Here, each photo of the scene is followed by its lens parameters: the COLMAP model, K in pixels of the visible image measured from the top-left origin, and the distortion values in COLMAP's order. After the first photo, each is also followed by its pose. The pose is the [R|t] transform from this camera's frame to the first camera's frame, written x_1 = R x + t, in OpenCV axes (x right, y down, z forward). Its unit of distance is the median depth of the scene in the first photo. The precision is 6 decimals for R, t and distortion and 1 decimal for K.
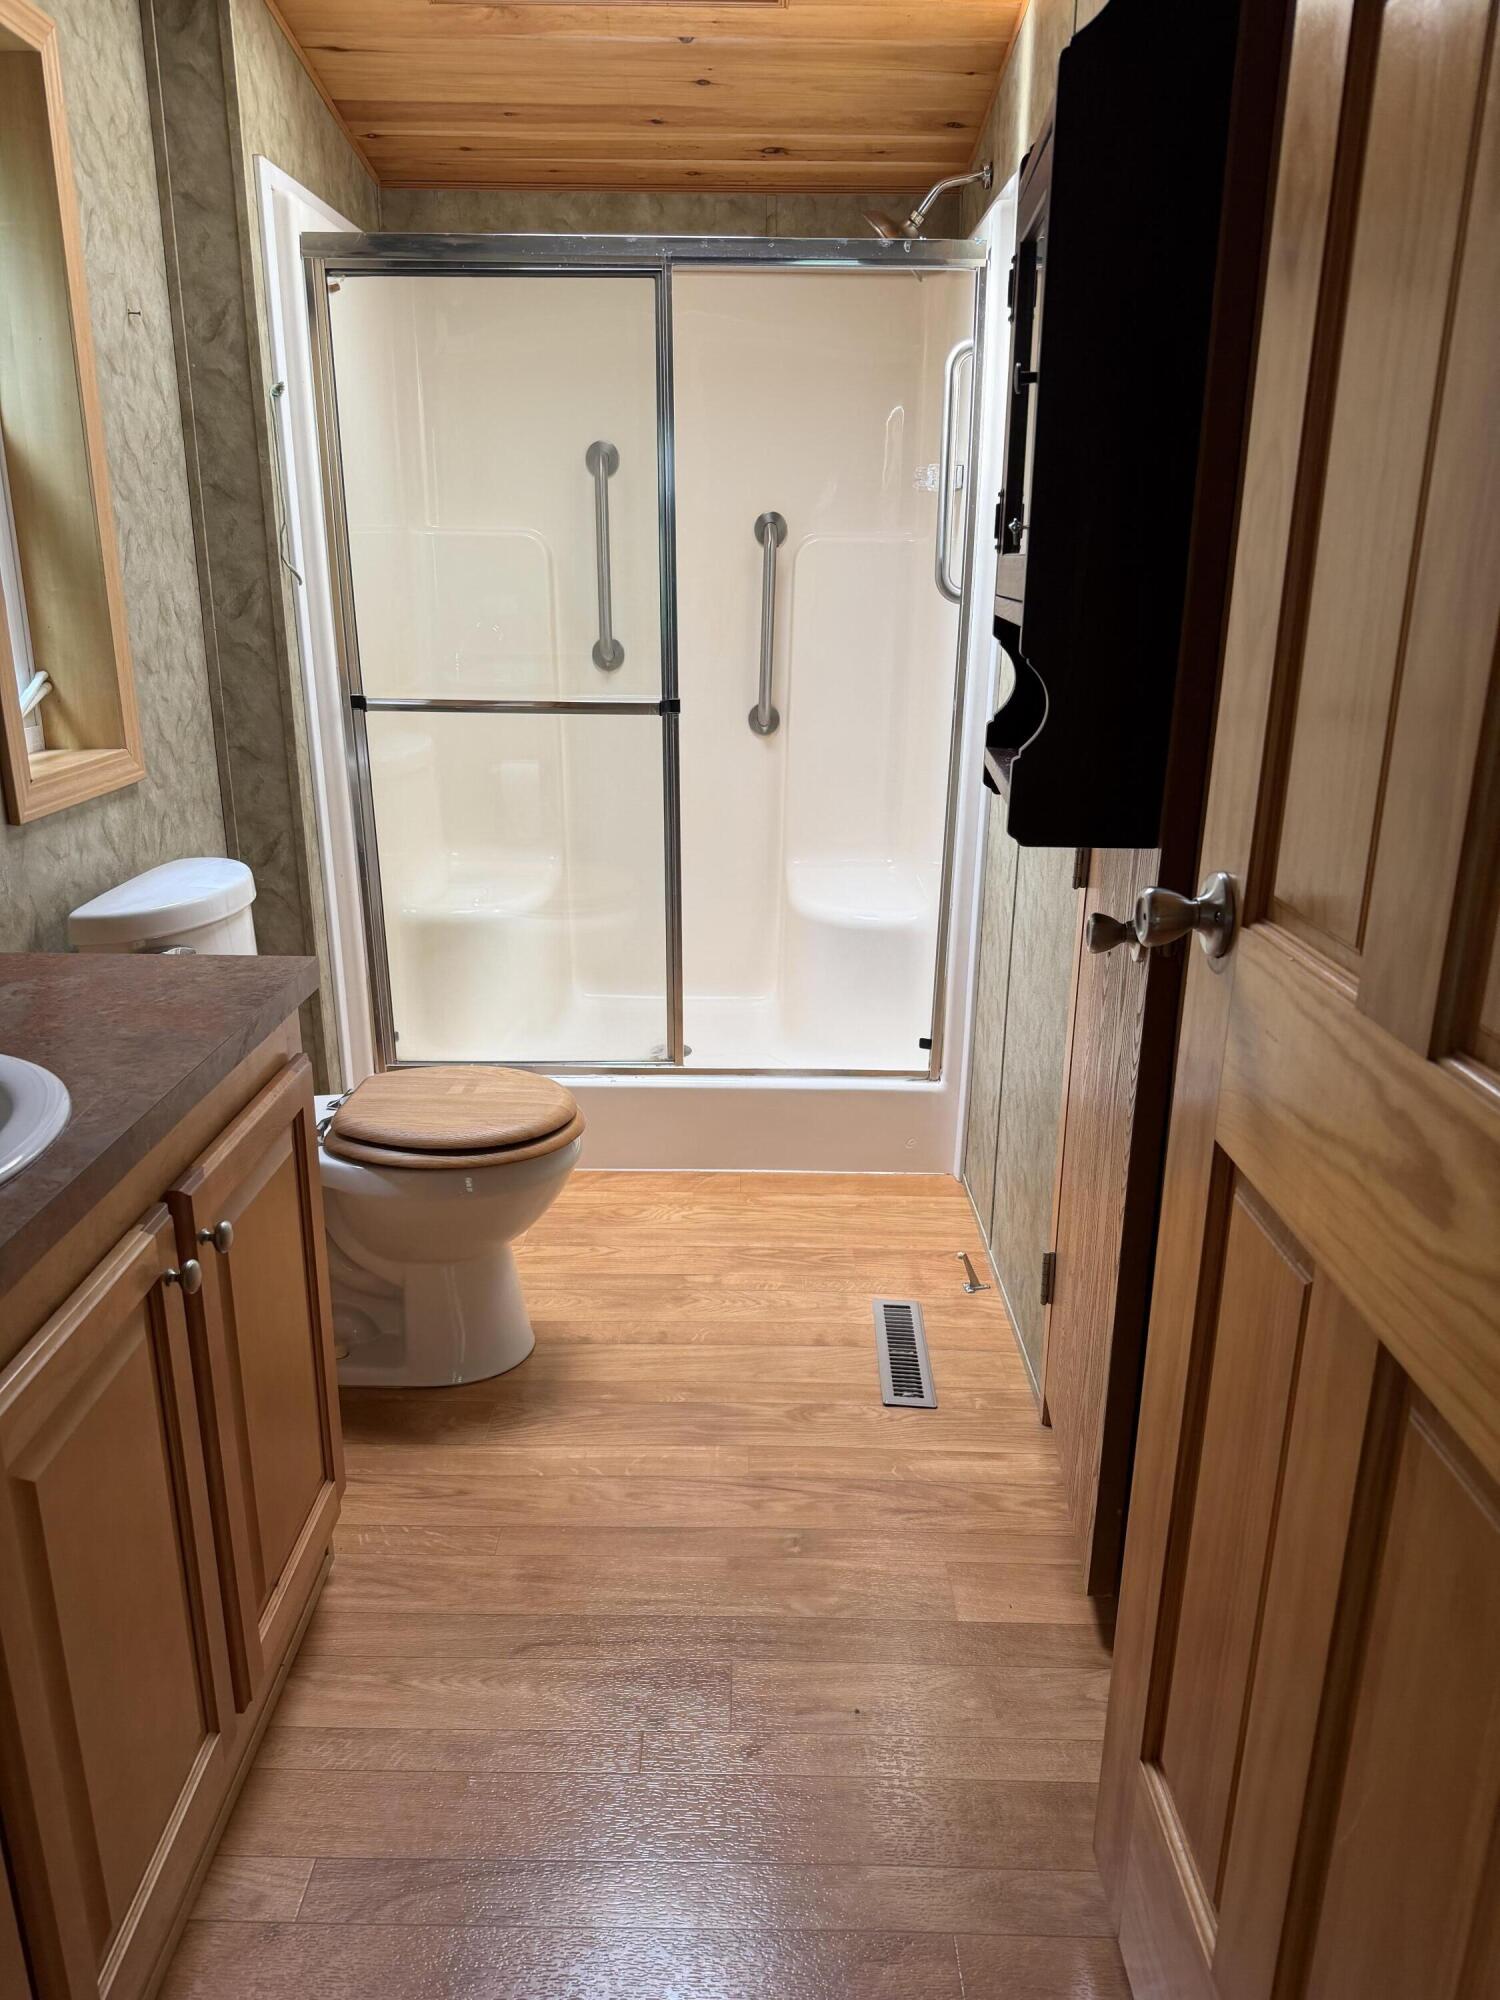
lens RADIAL K [[1390.9, 0, 735.5], [0, 1390.9, 1011.5], [0, 0, 1]] dist [0.116170, -0.135766]
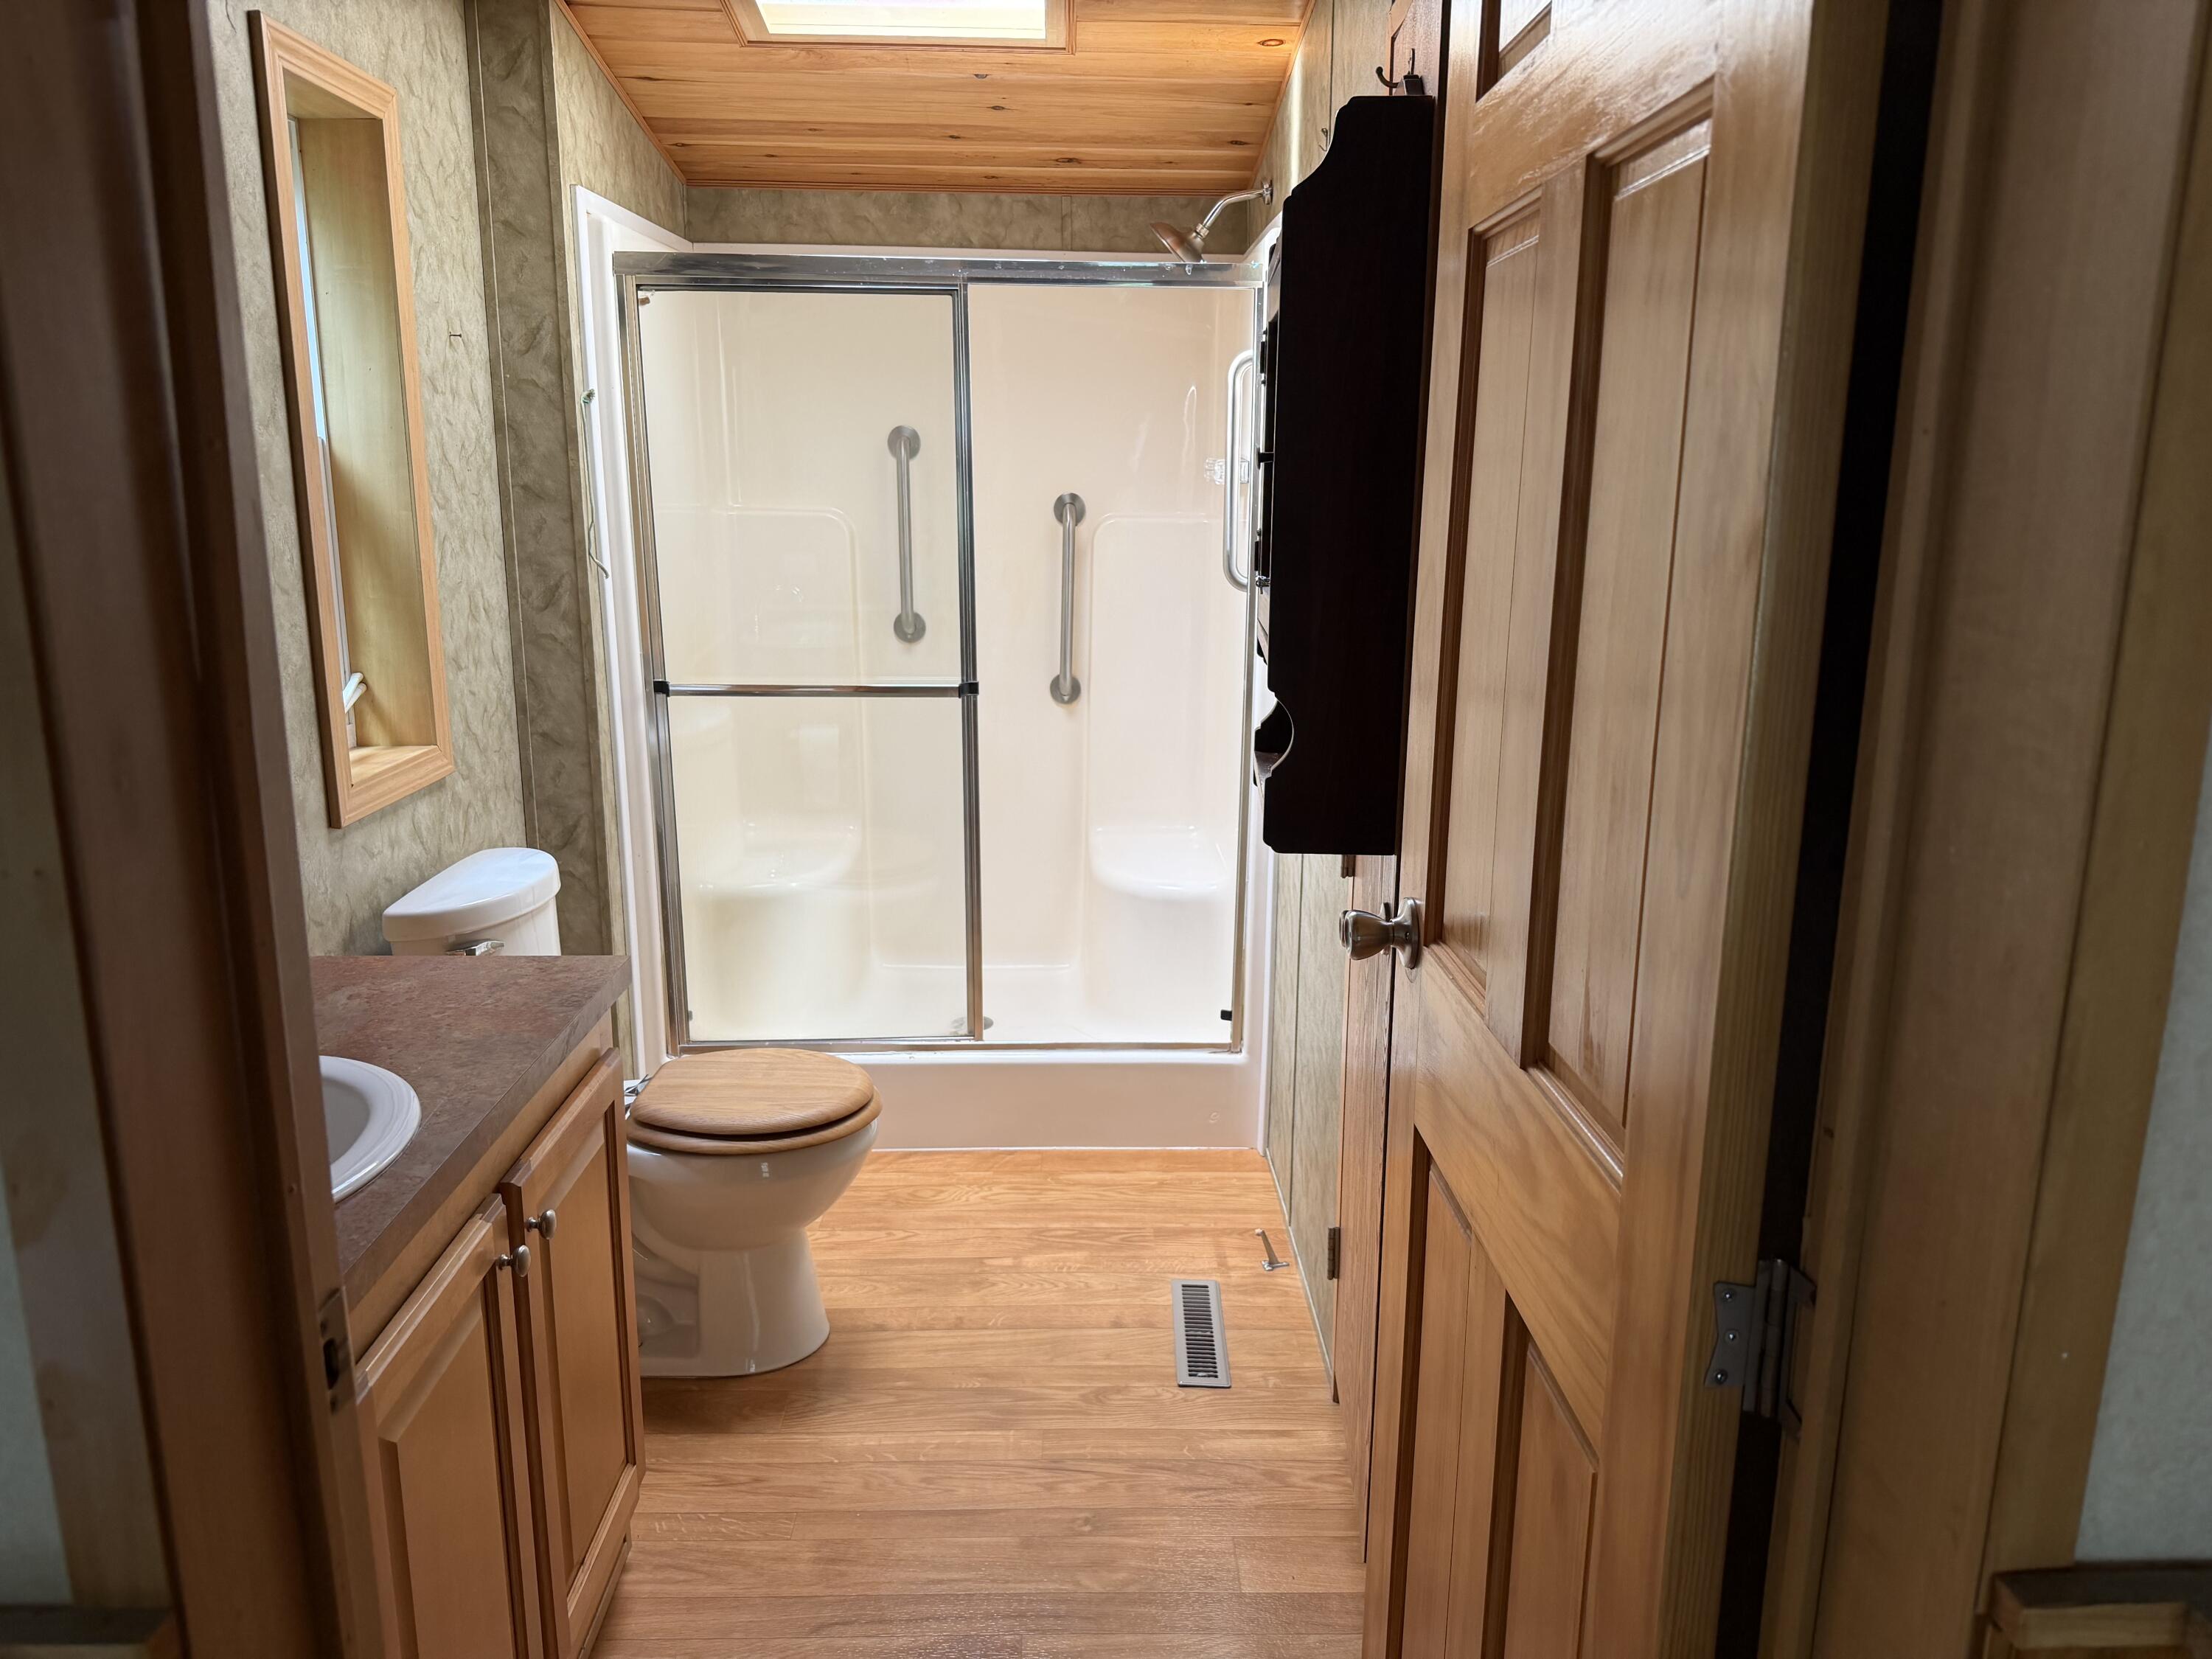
lens RADIAL K [[1537.8, 0, 1106.0], [0, 1537.8, 829.5], [0, 0, 1]] dist [0.150552, -0.277937]
pose [[0.999403, -0.006774, 0.033873, 0.017347], [0.009651, 0.996290, -0.085518, -0.020840], [-0.033168, 0.085794, 0.995761, -0.139161]]
